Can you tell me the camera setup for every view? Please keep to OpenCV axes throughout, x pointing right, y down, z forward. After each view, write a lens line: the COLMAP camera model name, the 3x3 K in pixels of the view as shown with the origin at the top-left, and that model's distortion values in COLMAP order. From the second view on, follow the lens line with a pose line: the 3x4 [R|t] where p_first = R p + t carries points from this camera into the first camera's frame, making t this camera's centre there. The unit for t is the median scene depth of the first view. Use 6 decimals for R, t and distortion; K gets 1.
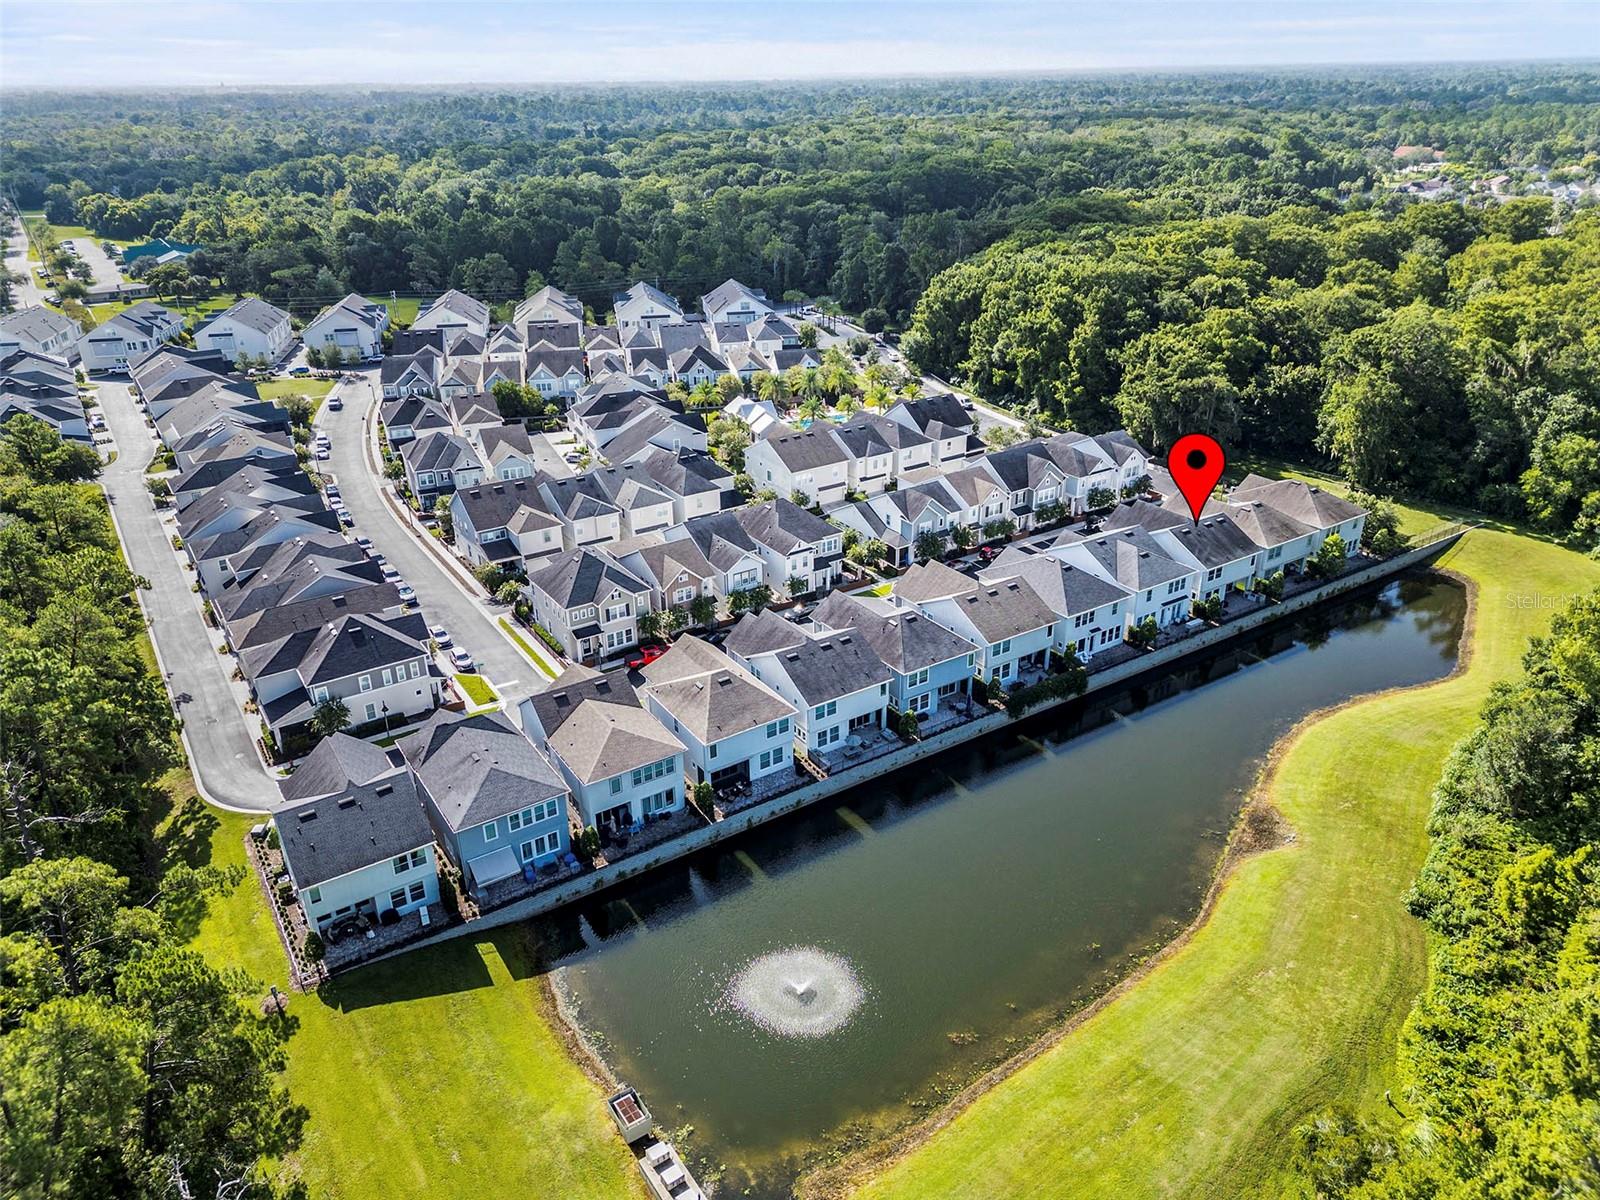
lens RADIAL K [[1115.2, 0, 803.3], [0, 1115.2, 591.1], [0, 0, 1]] dist [0.069744, -0.067688]
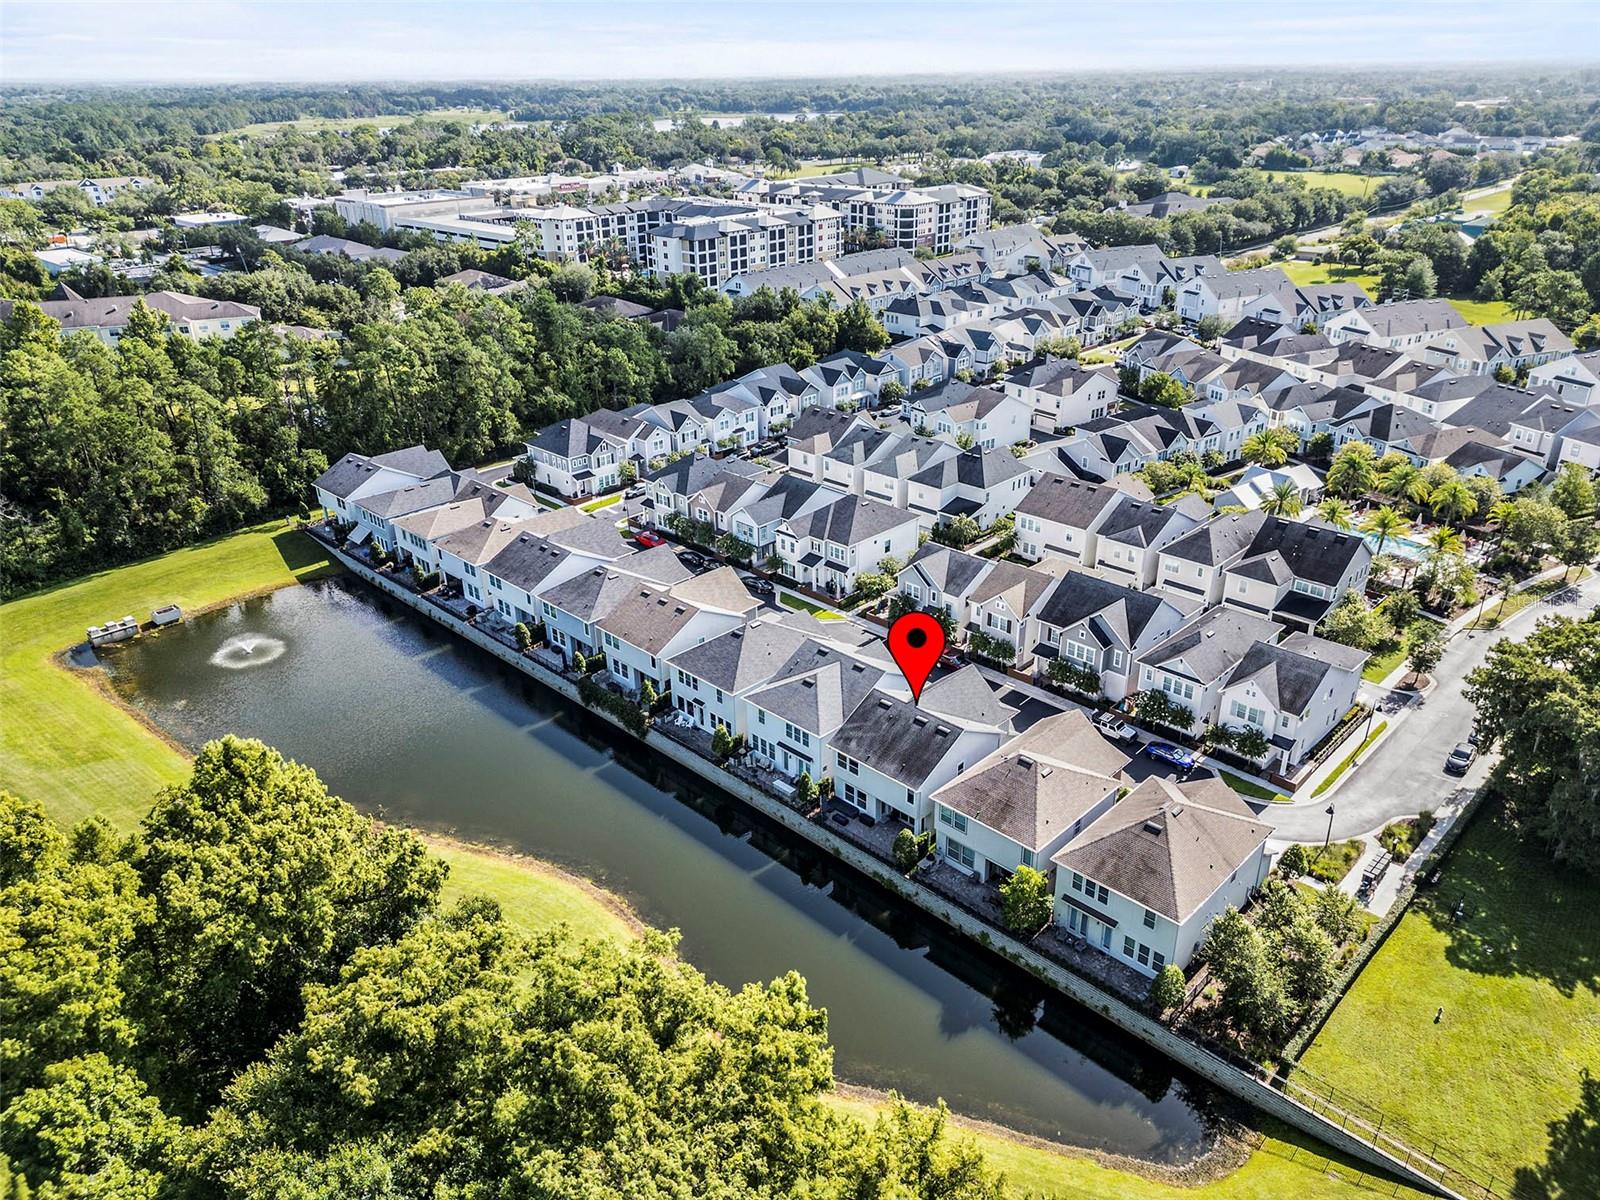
lens RADIAL K [[1115.2, 0, 803.3], [0, 1115.2, 591.1], [0, 0, 1]] dist [0.069744, -0.067688]
pose [[0.215988, 0.421323, -0.880815, 0.988162], [-0.398975, 0.861443, 0.314222, -0.340550], [0.891161, 0.283555, 0.354159, 0.712848]]
